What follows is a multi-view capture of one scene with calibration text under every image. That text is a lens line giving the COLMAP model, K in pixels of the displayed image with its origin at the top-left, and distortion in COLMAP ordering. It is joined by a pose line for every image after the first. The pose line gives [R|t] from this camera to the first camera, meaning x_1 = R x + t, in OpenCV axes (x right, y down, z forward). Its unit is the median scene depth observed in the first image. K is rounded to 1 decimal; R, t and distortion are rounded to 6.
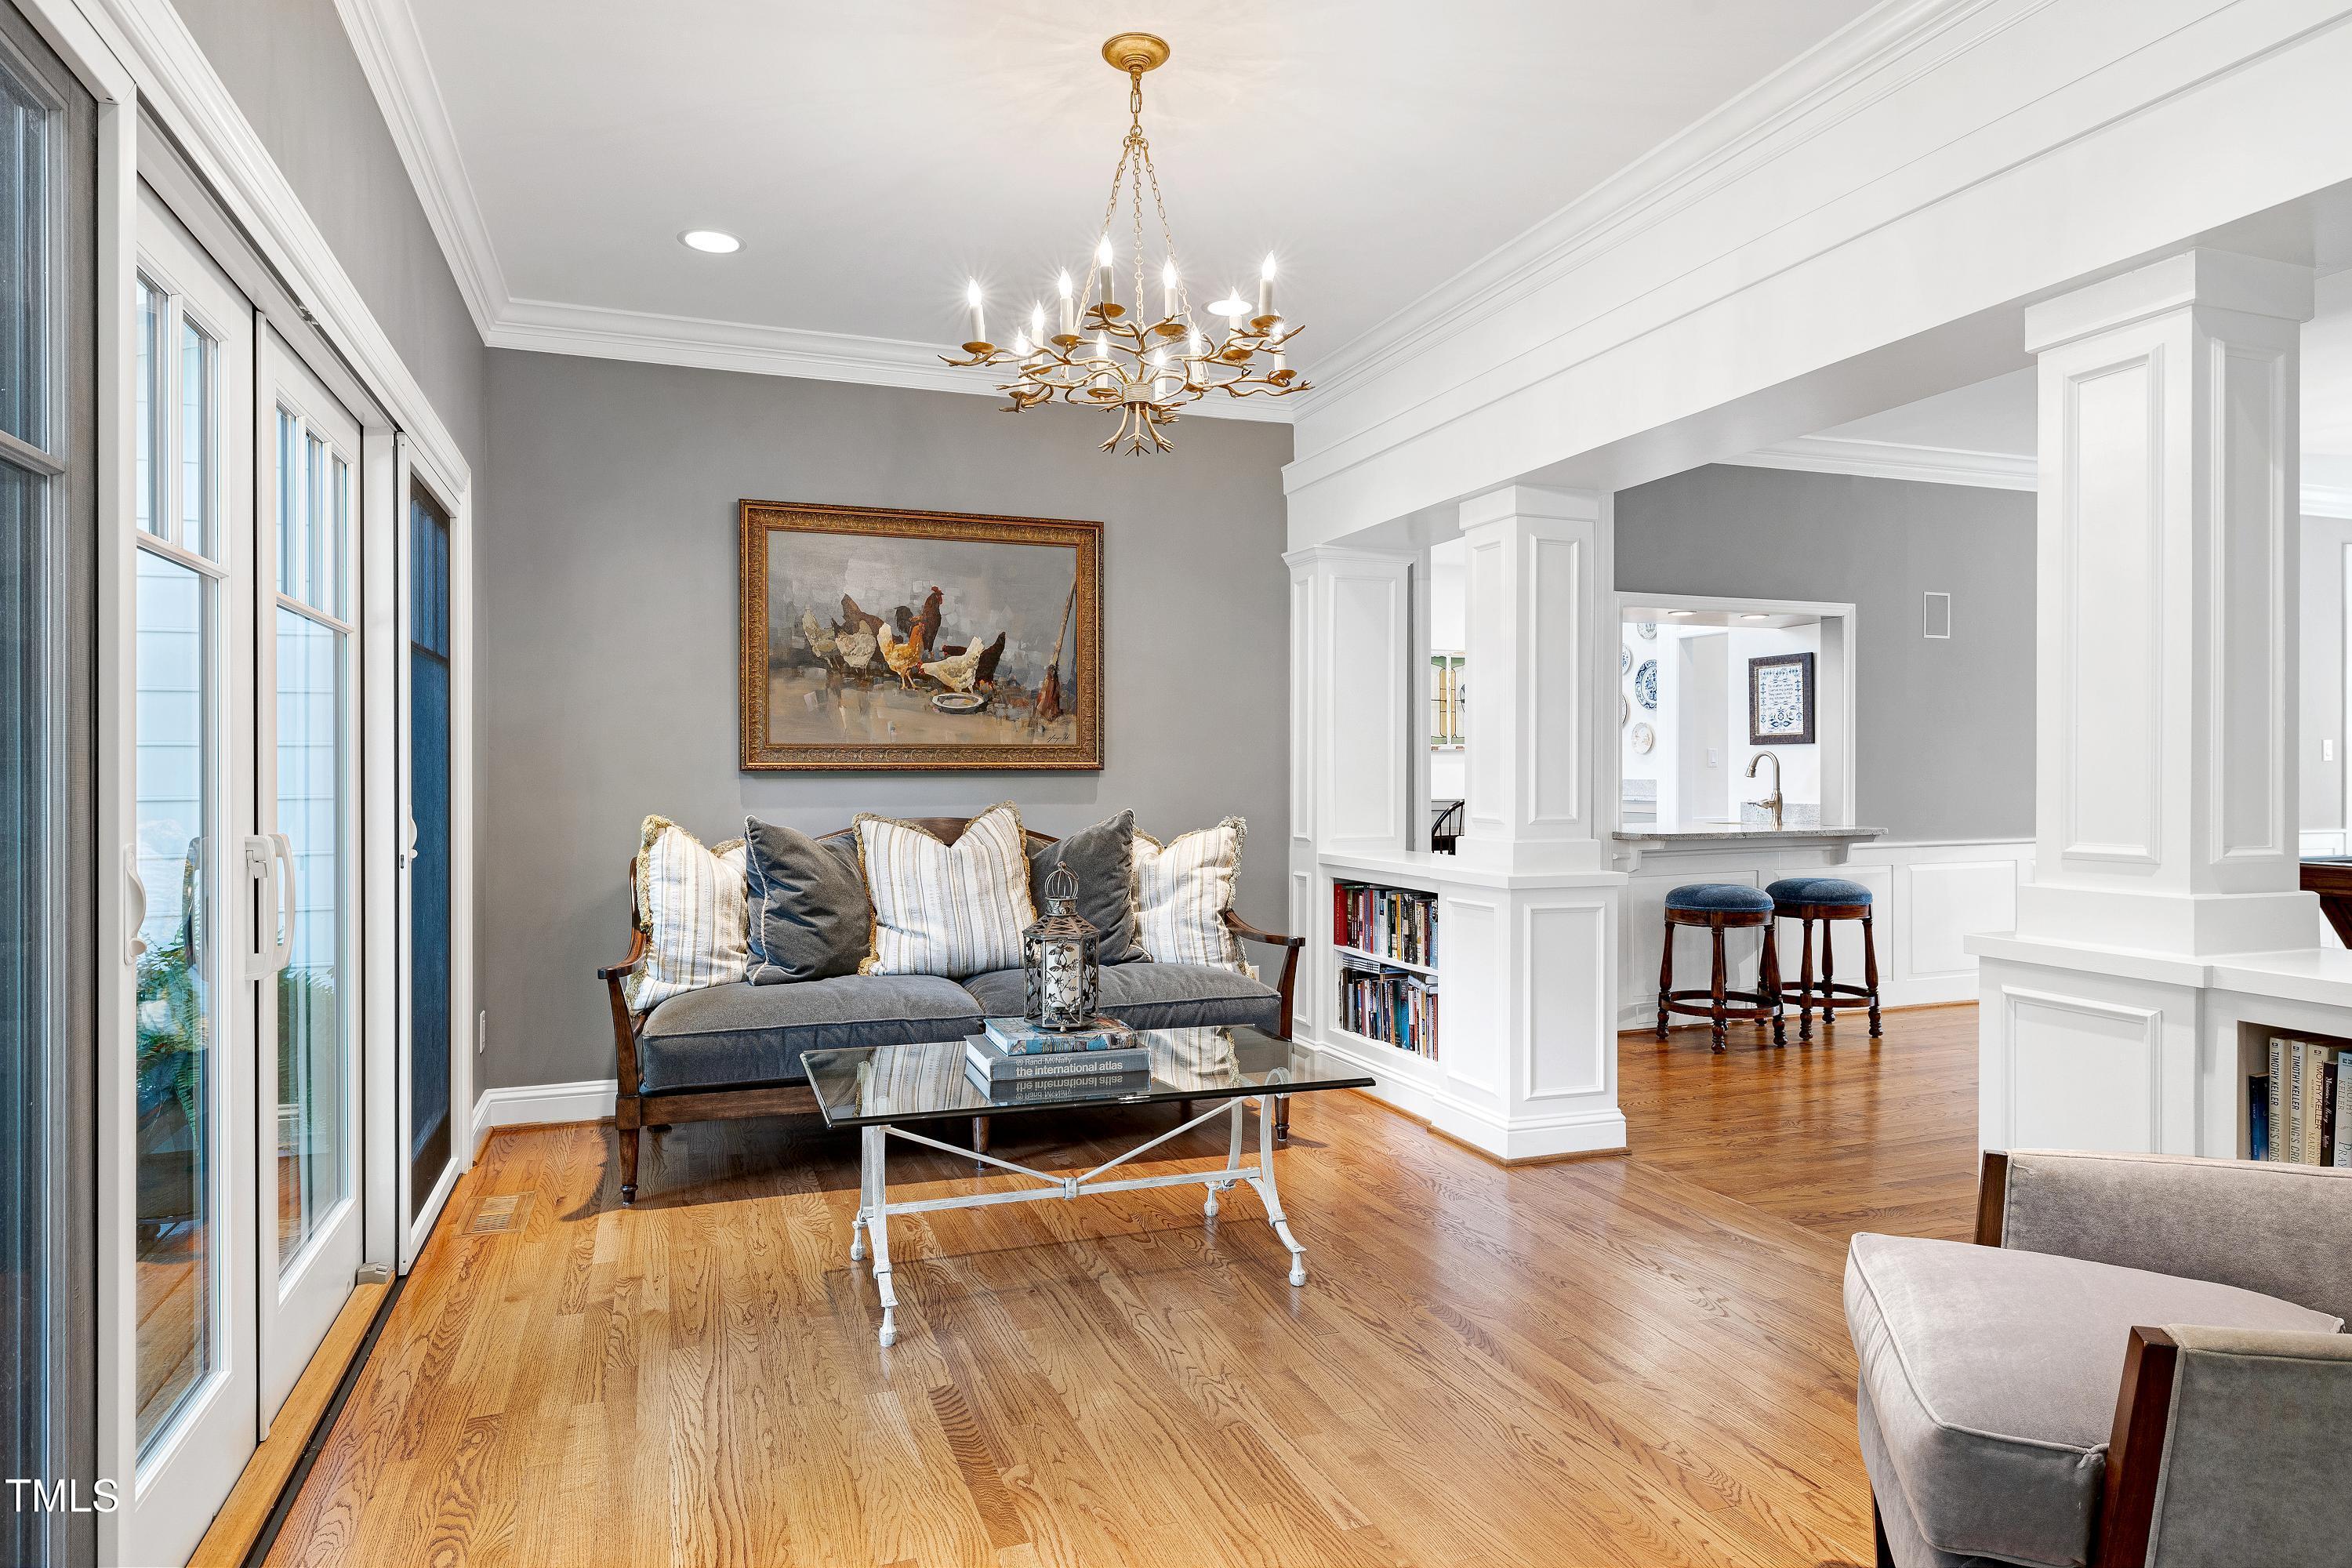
lens RADIAL K [[1336.2, 0, 1176.0], [0, 1336.2, 784.0], [0, 0, 1]] dist [0.000715, 0.000043]
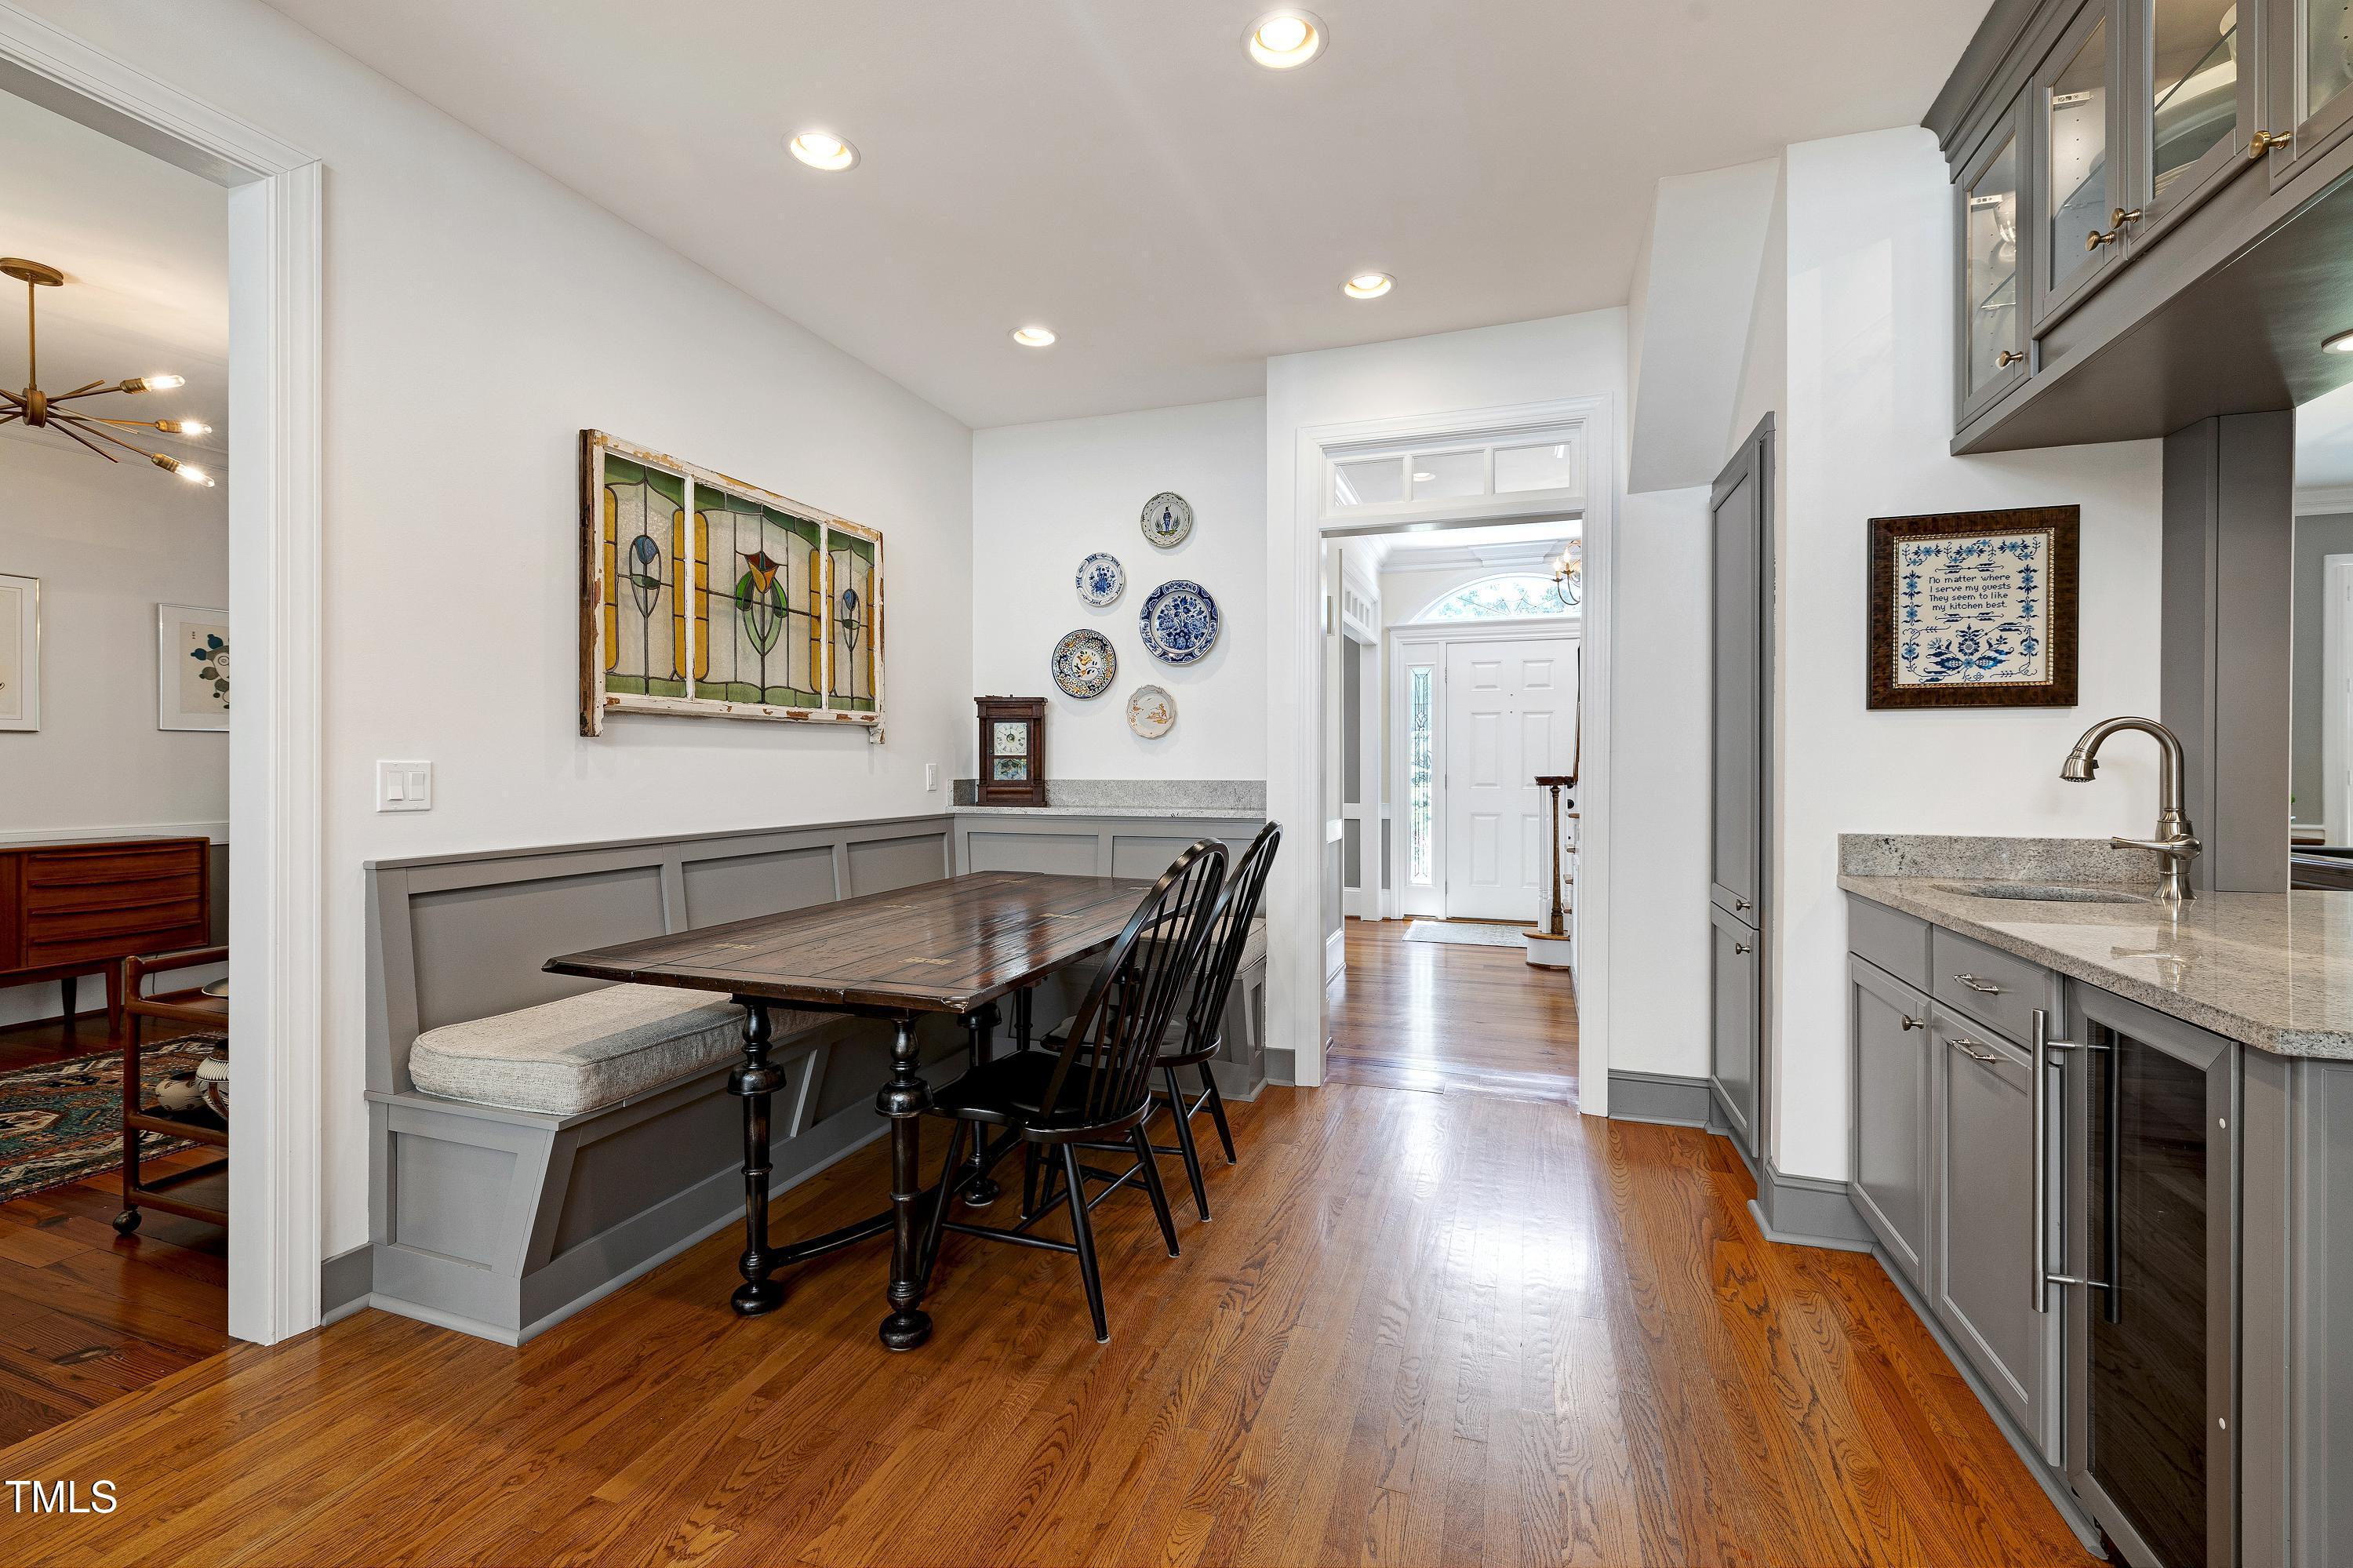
lens RADIAL K [[992.4, 0, 1178.2], [0, 992.4, 770.5], [0, 0, 1]] dist [0.000703, 0.000109]
pose [[0.639093, -0.001177, 0.769129, 0.016625], [0.006040, 0.999976, -0.003489, -0.008273], [-0.769106, 0.006875, 0.639084, 0.979455]]
